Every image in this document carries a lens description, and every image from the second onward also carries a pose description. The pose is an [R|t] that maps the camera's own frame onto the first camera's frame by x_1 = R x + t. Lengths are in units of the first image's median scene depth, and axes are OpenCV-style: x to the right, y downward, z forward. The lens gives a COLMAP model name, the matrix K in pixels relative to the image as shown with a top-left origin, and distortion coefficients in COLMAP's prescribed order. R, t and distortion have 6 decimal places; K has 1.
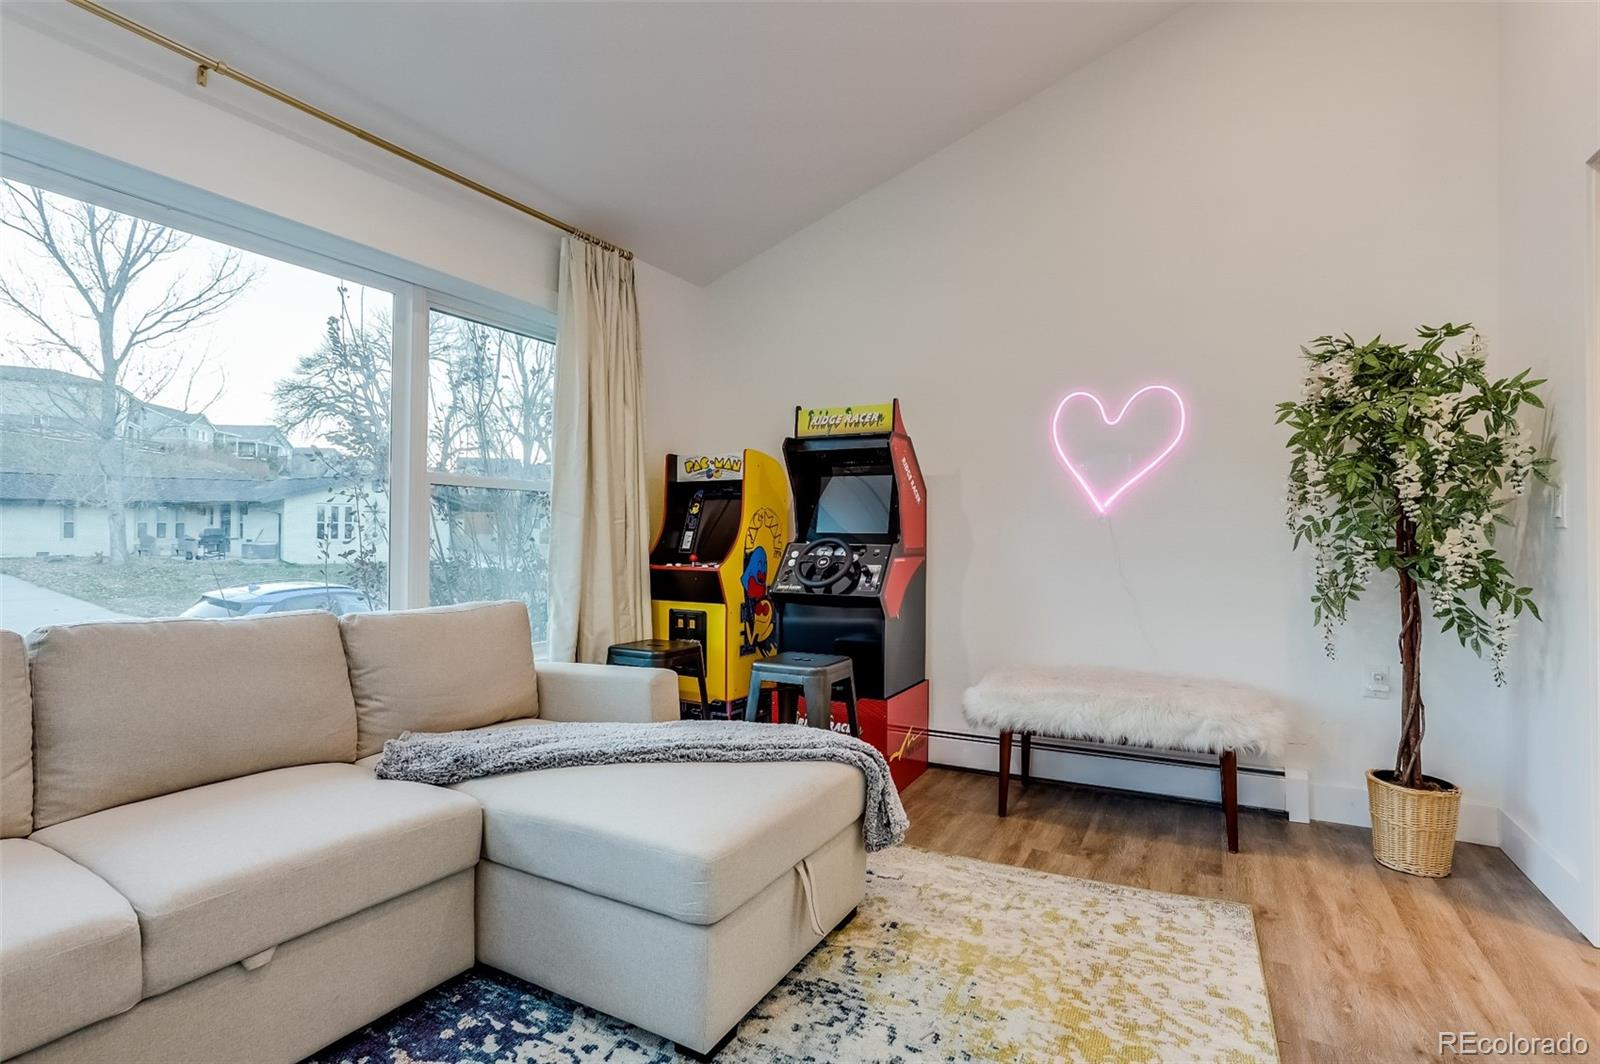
lens RADIAL K [[769.4, 0, 801.1], [0, 769.4, 531.9], [0, 0, 1]] dist [-0.024808, 0.006690]
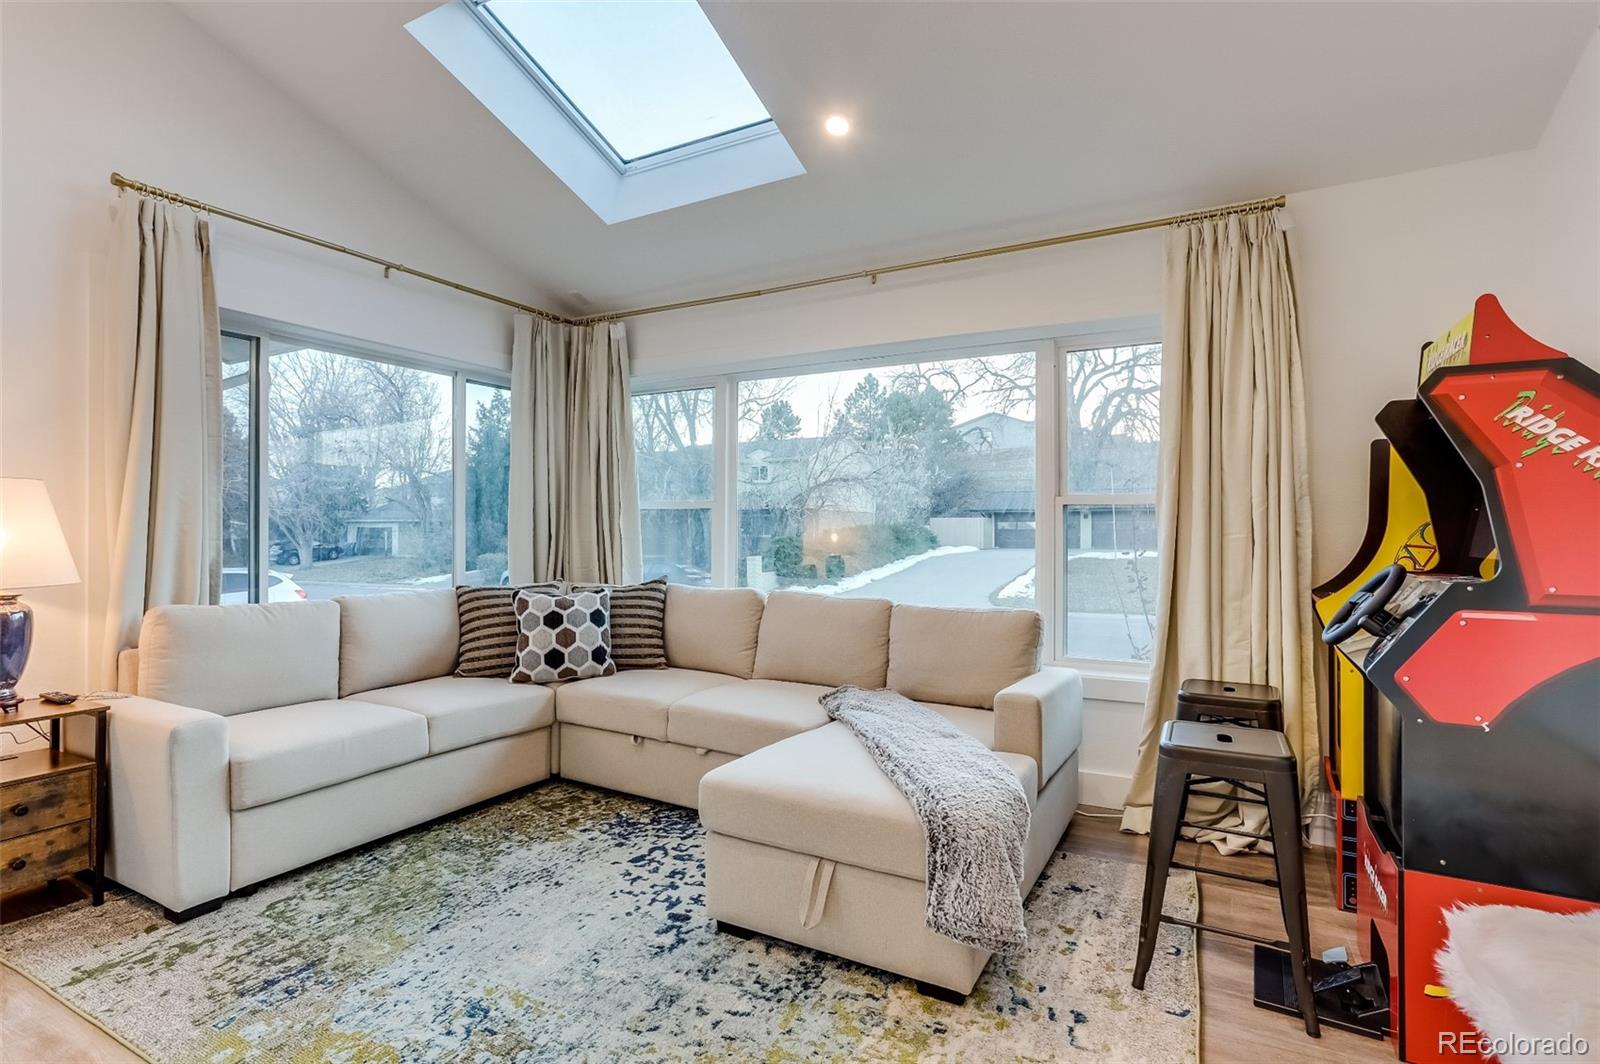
lens RADIAL K [[769.4, 0, 805.1], [0, 769.4, 532.0], [0, 0, 1]] dist [-0.024808, 0.006690]
pose [[-0.002010, -0.010636, -0.999941, 1.174469], [0.006979, 0.999919, -0.010650, -0.027949], [0.999974, -0.007000, -0.001935, 1.047498]]
